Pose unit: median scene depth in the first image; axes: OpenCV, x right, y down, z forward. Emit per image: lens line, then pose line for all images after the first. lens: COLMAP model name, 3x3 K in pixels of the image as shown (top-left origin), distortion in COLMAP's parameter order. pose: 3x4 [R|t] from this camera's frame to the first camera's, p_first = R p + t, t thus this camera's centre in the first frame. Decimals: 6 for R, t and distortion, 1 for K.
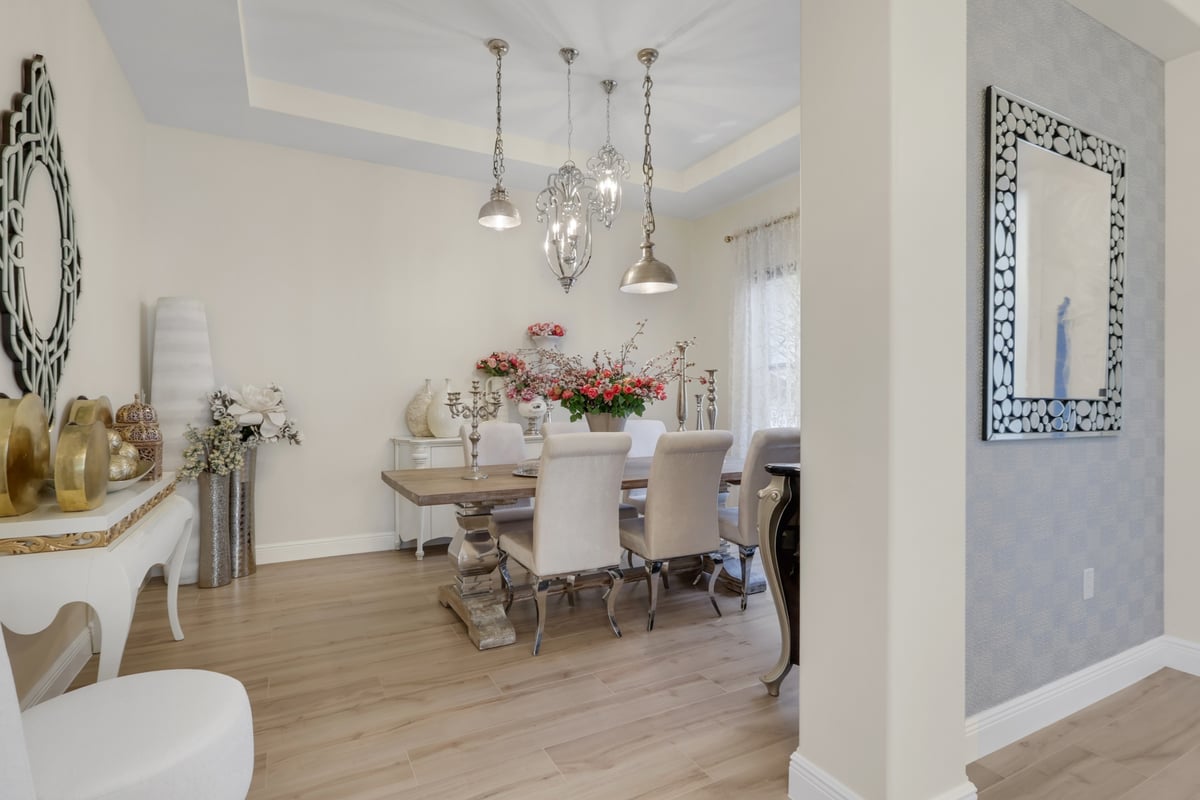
lens RADIAL K [[576.4, 0, 606.8], [0, 576.4, 400.1], [0, 0, 1]] dist [-0.001833, 0.003584]
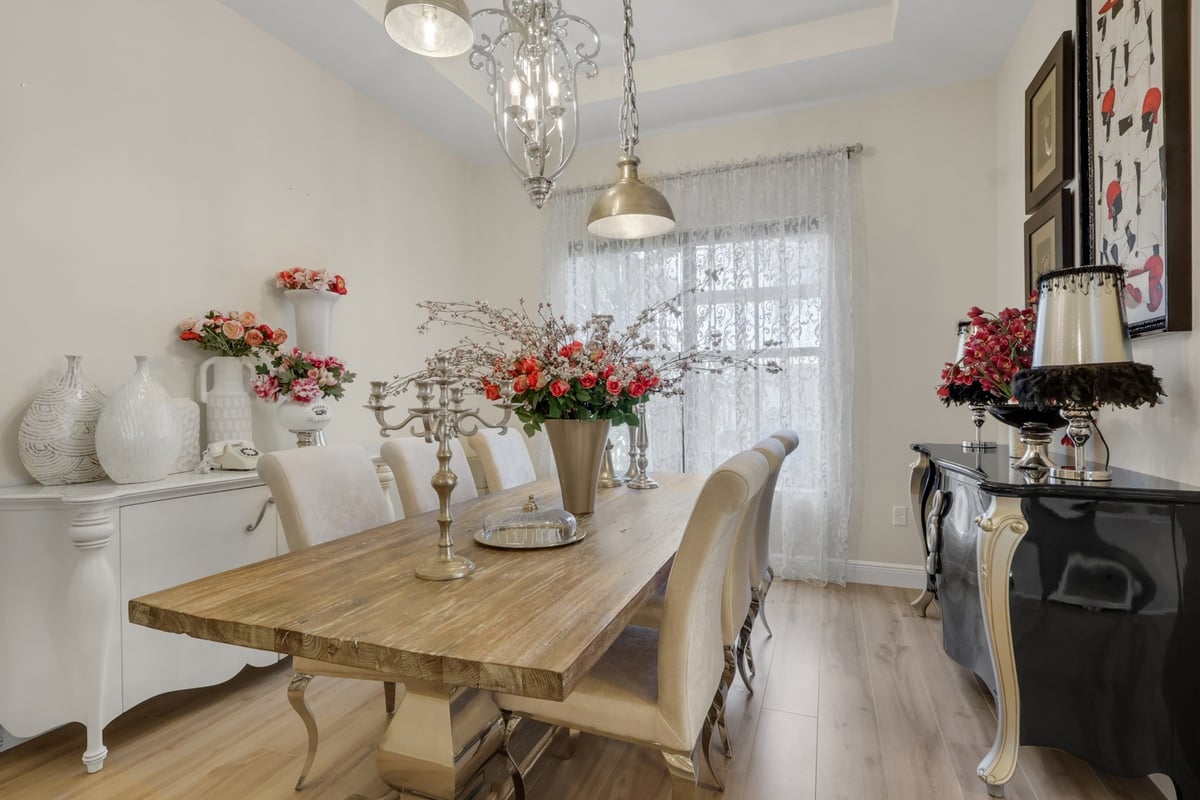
lens RADIAL K [[576.4, 0, 615.5], [0, 576.4, 406.4], [0, 0, 1]] dist [-0.001833, 0.003584]
pose [[0.760349, -0.015627, 0.649326, -0.373829], [0.008237, 0.999862, 0.014418, 0.000215], [-0.649462, -0.005614, 0.760373, 0.511449]]
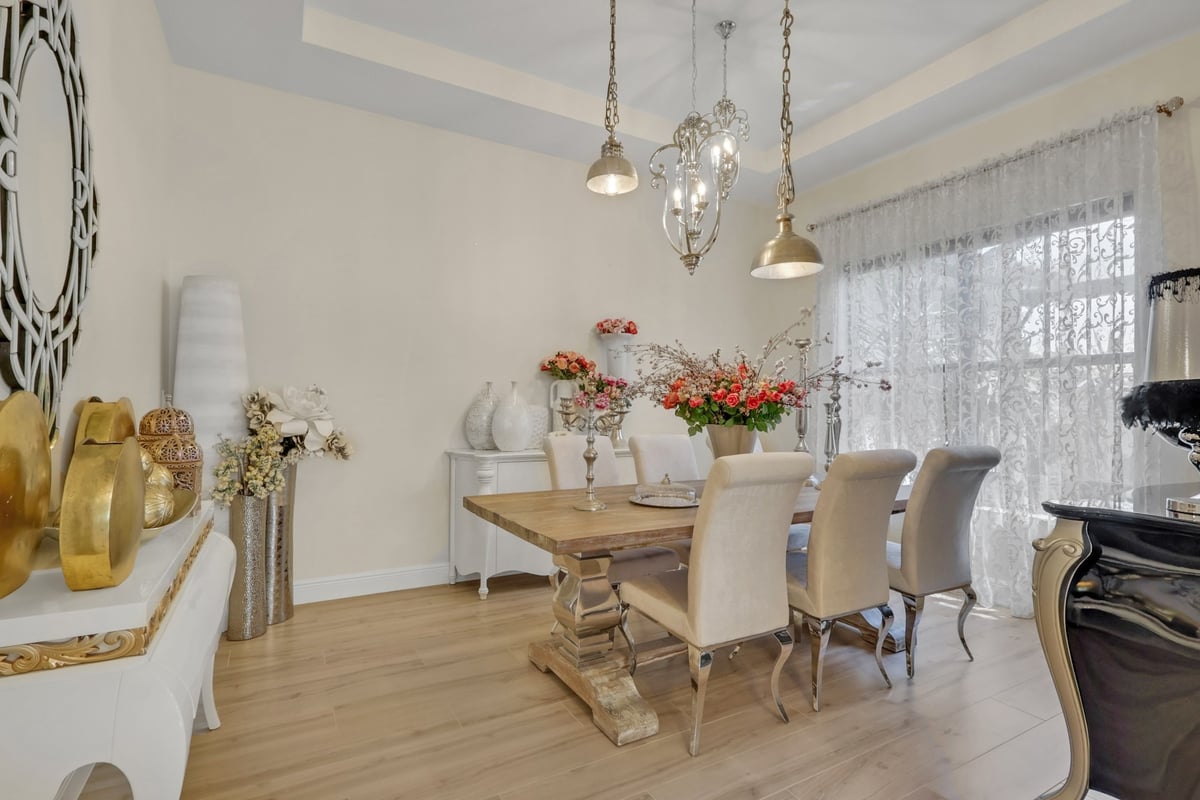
lens RADIAL K [[576.4, 0, 592.0], [0, 576.4, 398.8], [0, 0, 1]] dist [-0.001833, 0.003584]
pose [[0.999925, 0.009550, -0.007626, -0.197944], [-0.009666, 0.999836, -0.015309, 0.000010], [0.007479, 0.015381, 0.999854, 0.199534]]
